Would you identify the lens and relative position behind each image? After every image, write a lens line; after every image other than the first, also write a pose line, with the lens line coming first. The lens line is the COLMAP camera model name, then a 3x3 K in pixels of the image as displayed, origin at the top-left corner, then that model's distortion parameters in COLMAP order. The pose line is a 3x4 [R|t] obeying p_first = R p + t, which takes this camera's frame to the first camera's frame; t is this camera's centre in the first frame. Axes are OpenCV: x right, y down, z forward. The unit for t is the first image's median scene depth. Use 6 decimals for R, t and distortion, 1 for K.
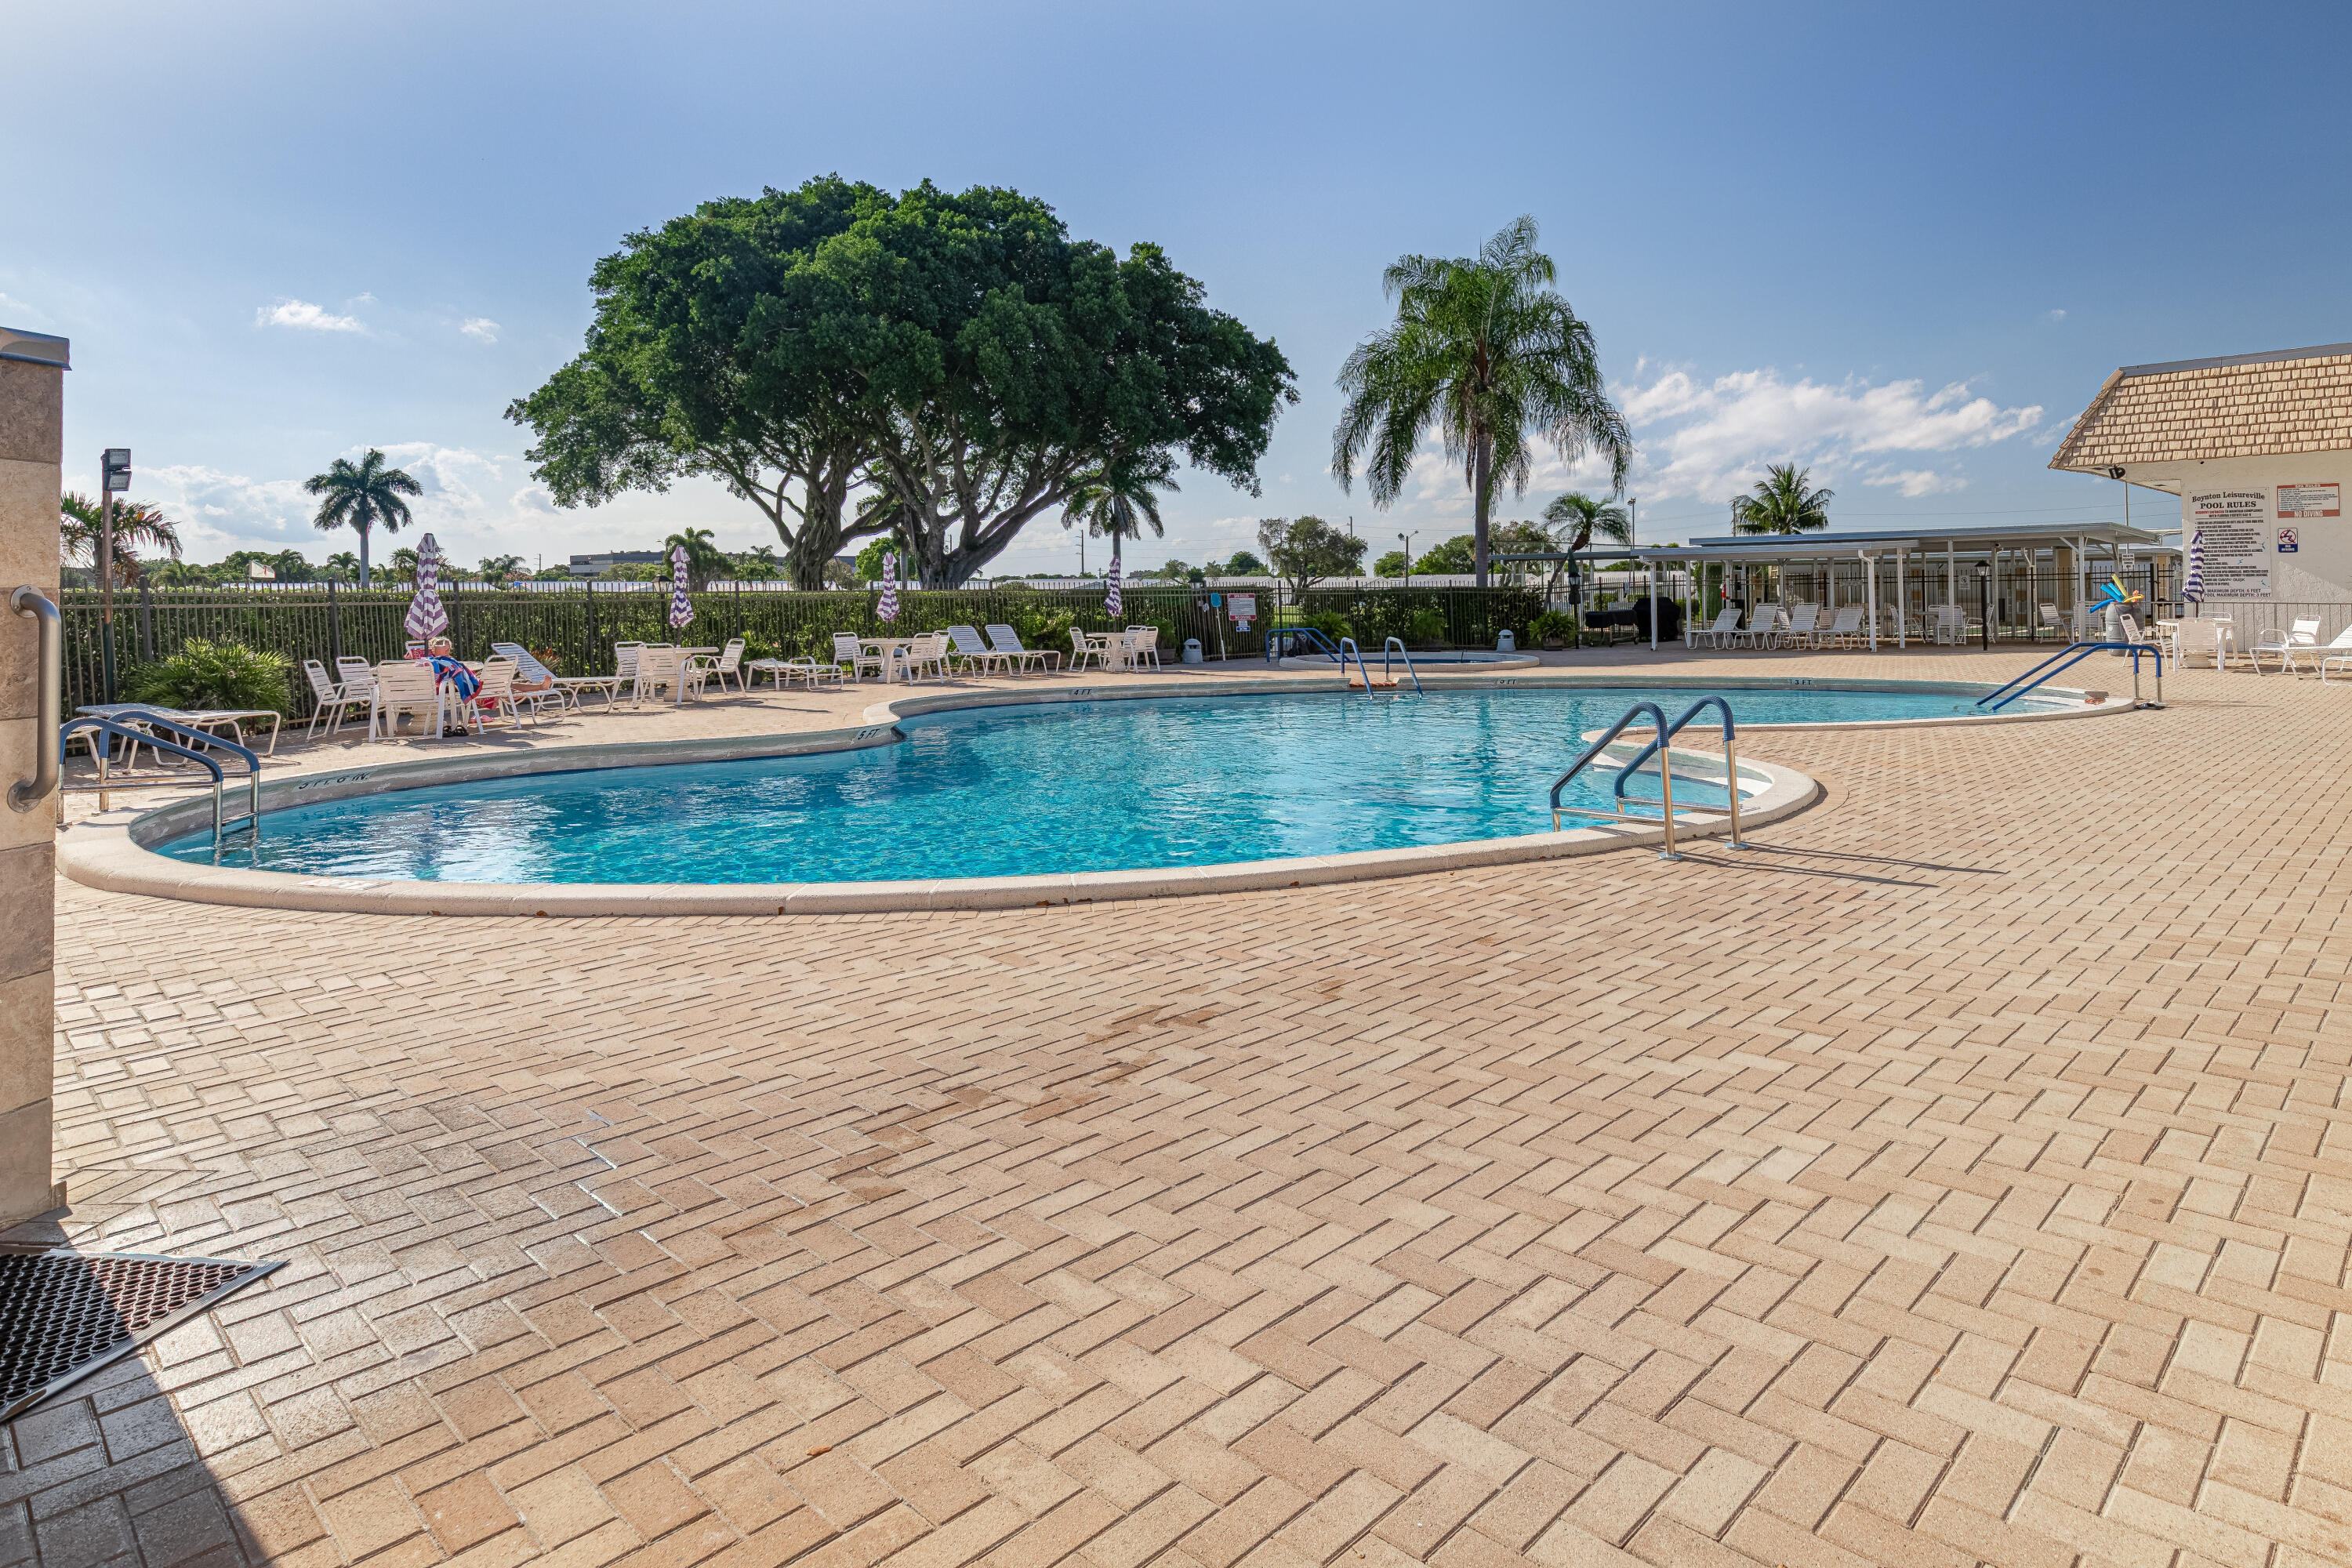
lens RADIAL K [[1186.7, 0, 1220.4], [0, 1186.7, 773.8], [0, 0, 1]] dist [0.003006, 0.000262]
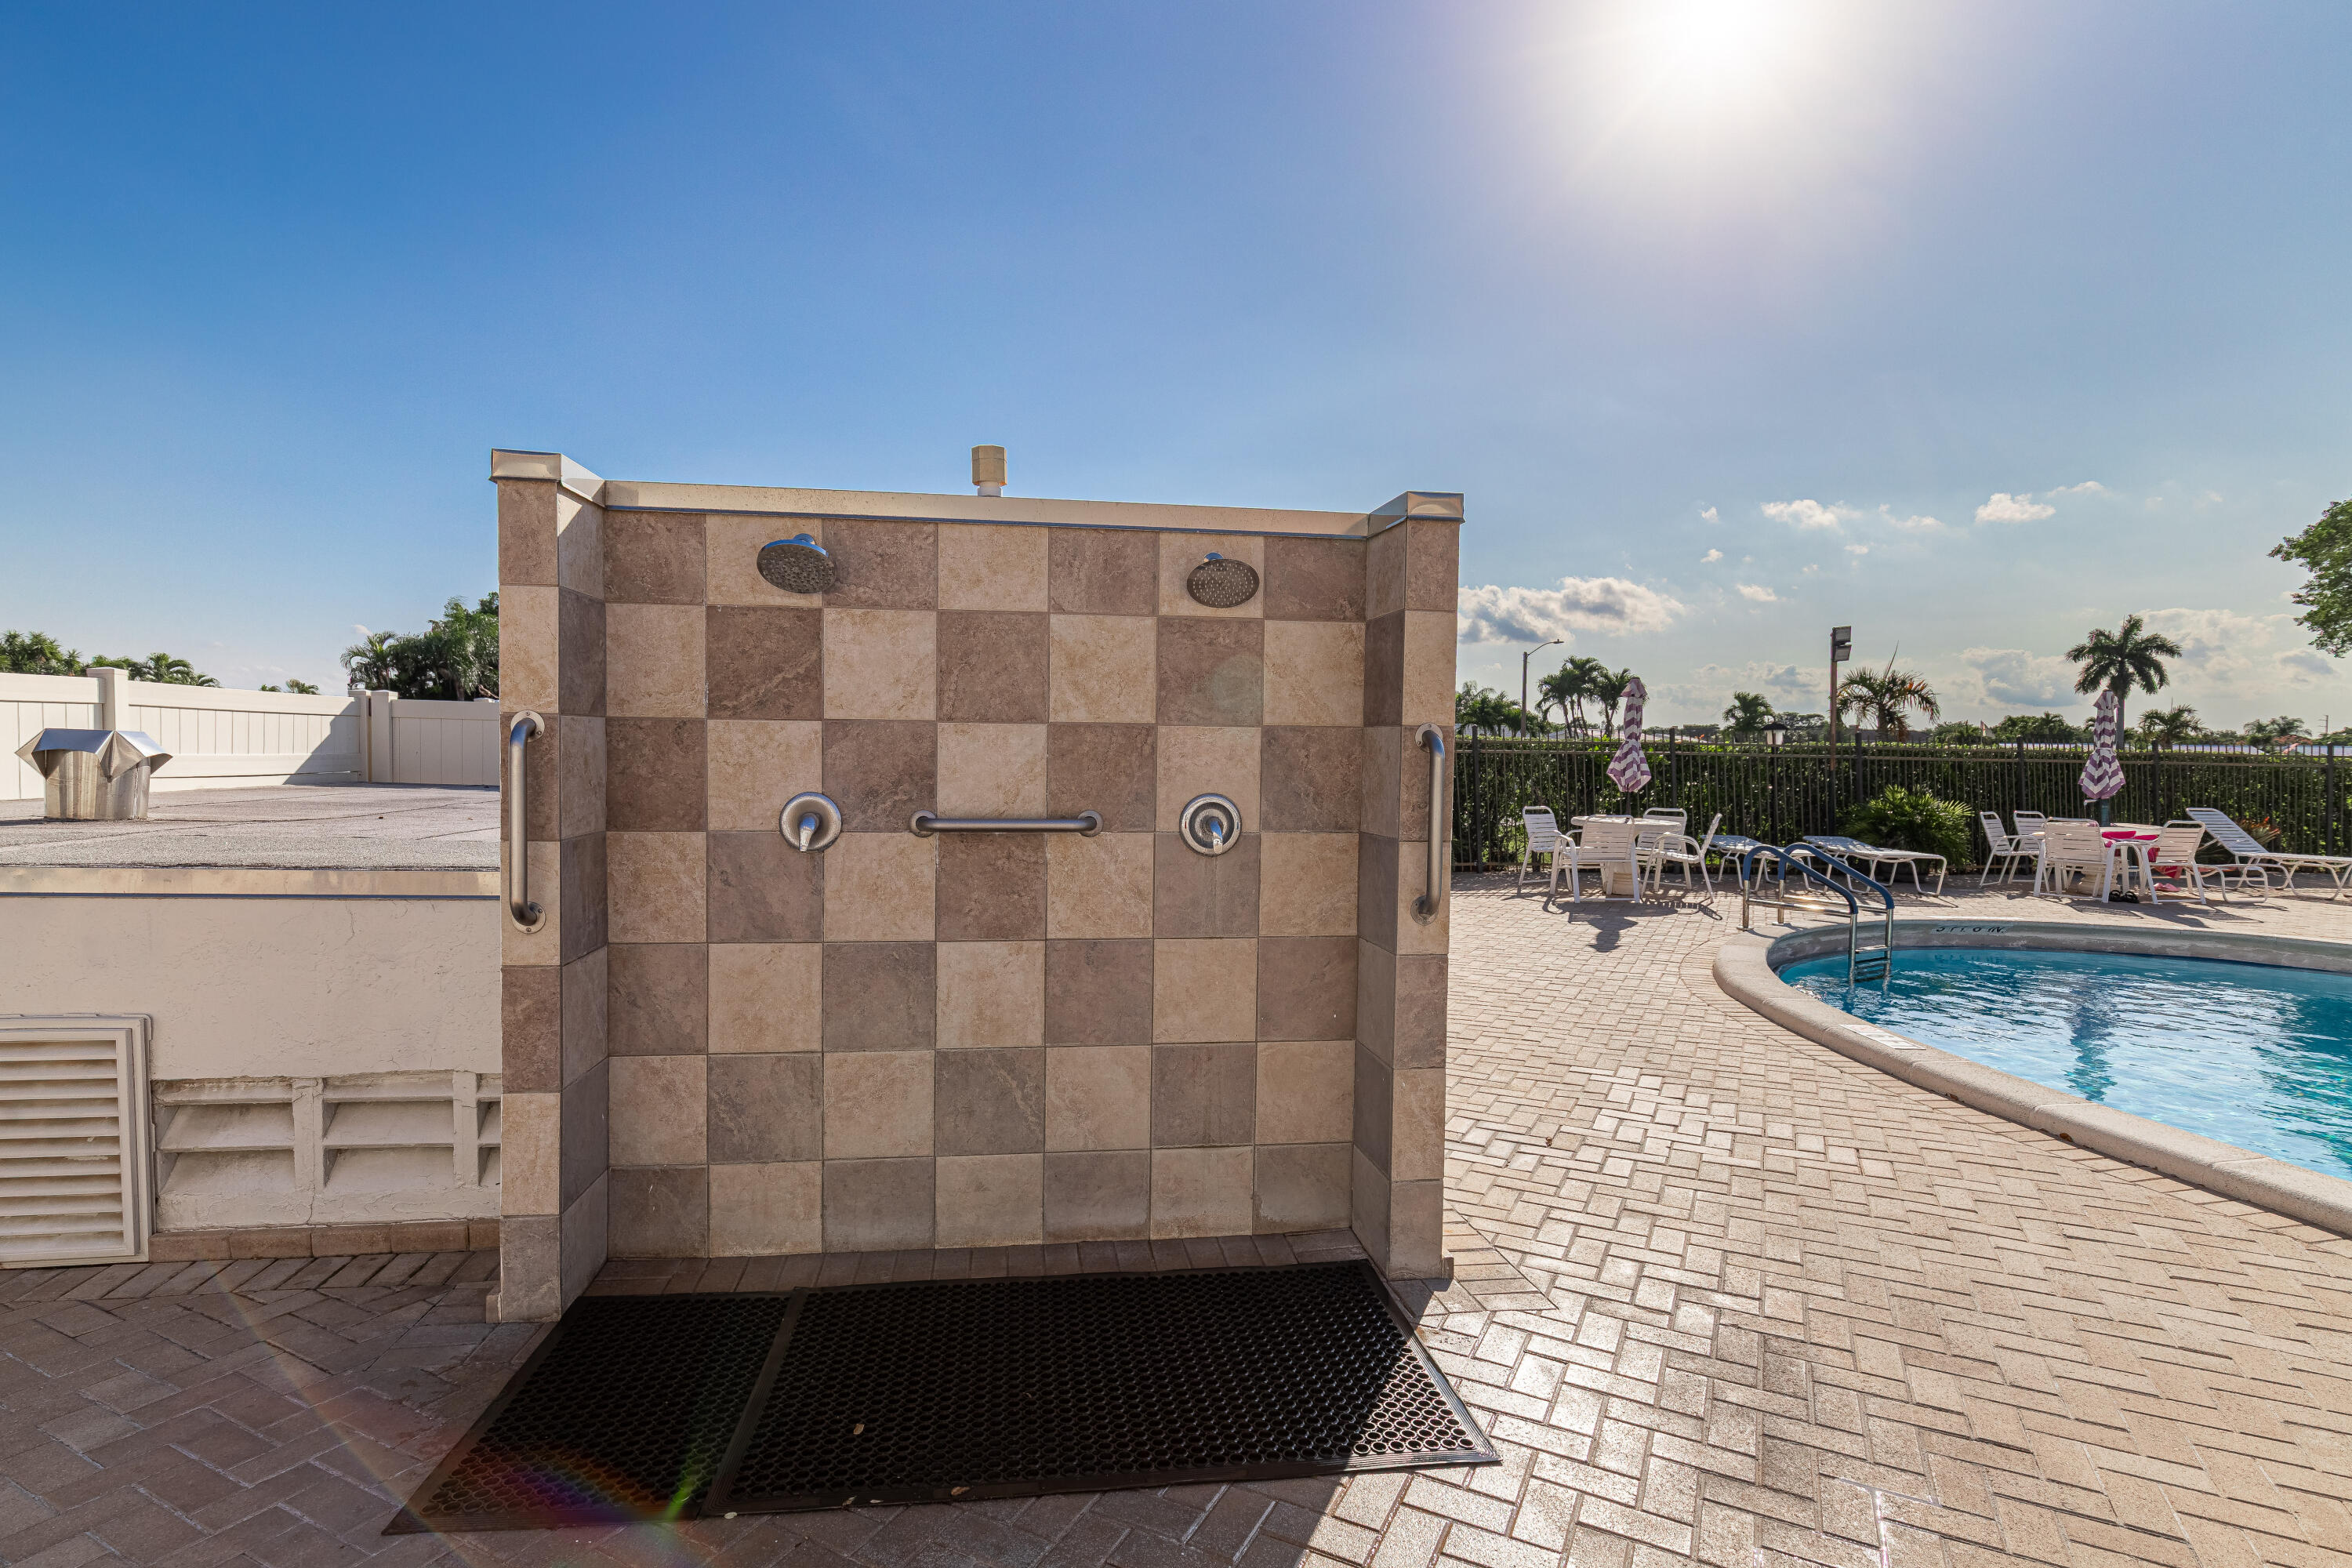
lens RADIAL K [[1186.7, 0, 1220.4], [0, 1186.7, 773.8], [0, 0, 1]] dist [0.003006, 0.000262]
pose [[0.335682, 0.040632, -0.941099, -0.012188], [-0.163687, 0.986386, -0.015798, -0.028064], [0.927645, 0.159349, 0.337762, 0.202864]]
